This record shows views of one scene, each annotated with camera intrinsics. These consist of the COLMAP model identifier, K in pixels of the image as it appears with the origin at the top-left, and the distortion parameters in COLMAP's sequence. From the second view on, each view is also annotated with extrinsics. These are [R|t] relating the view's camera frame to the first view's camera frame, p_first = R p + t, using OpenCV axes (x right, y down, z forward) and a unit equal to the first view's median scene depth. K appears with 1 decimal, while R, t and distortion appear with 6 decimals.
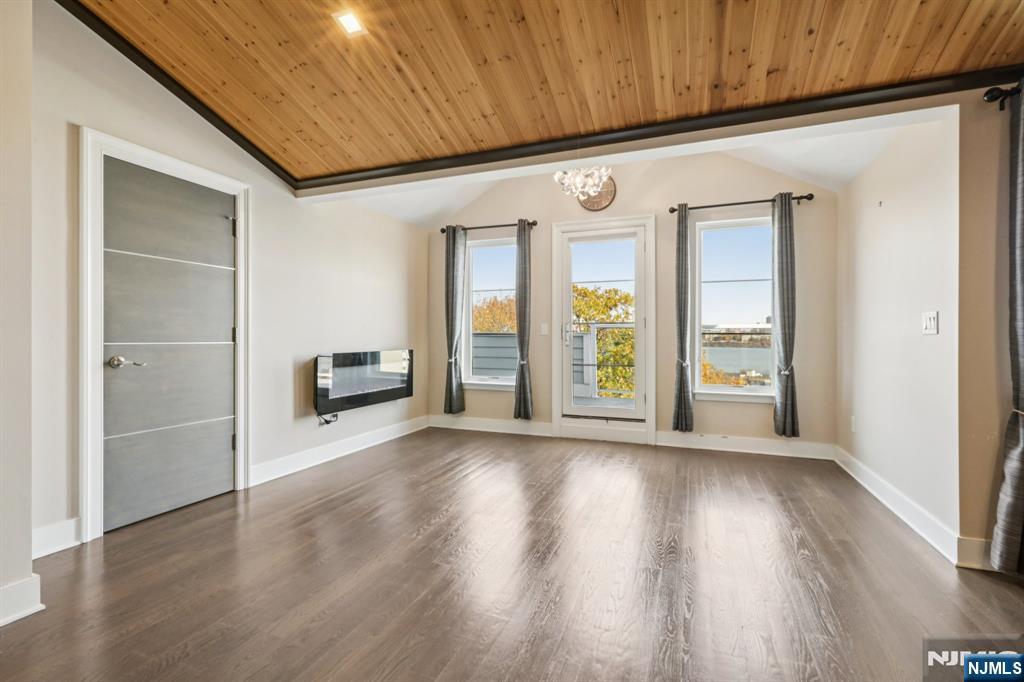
lens RADIAL K [[465.5, 0, 513.8], [0, 465.5, 334.7], [0, 0, 1]] dist [0.004068, 0.000786]
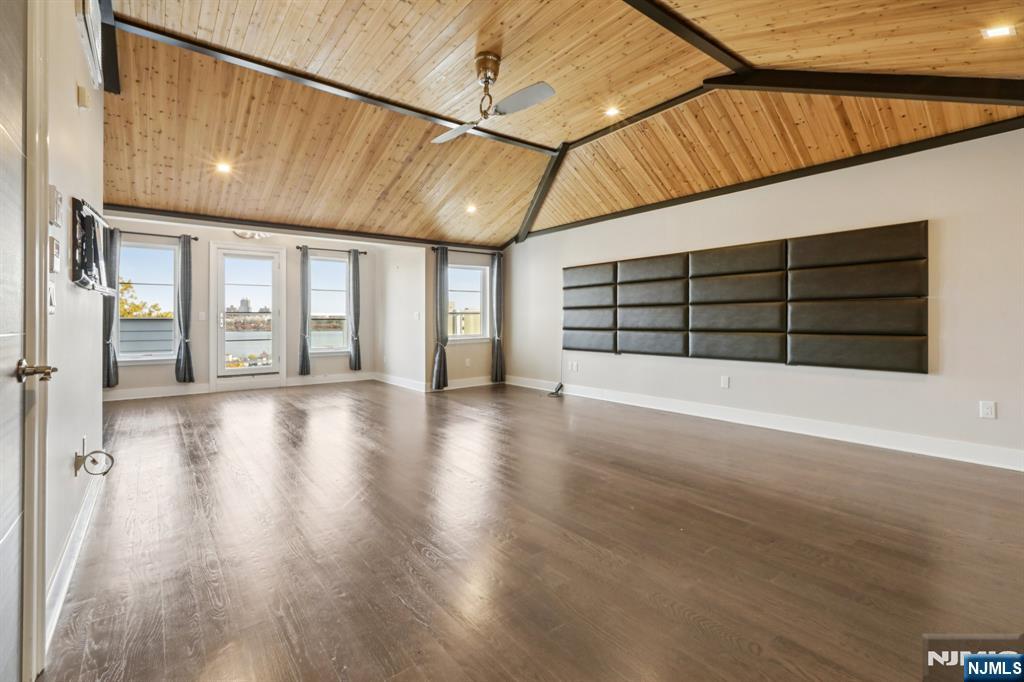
lens RADIAL K [[465.5, 0, 516.9], [0, 465.5, 322.5], [0, 0, 1]] dist [0.004068, 0.000786]
pose [[0.516294, -0.004377, 0.856400, -0.718362], [0.006163, 0.999980, 0.001396, 0.012521], [-0.856389, 0.004557, 0.516311, -0.582647]]
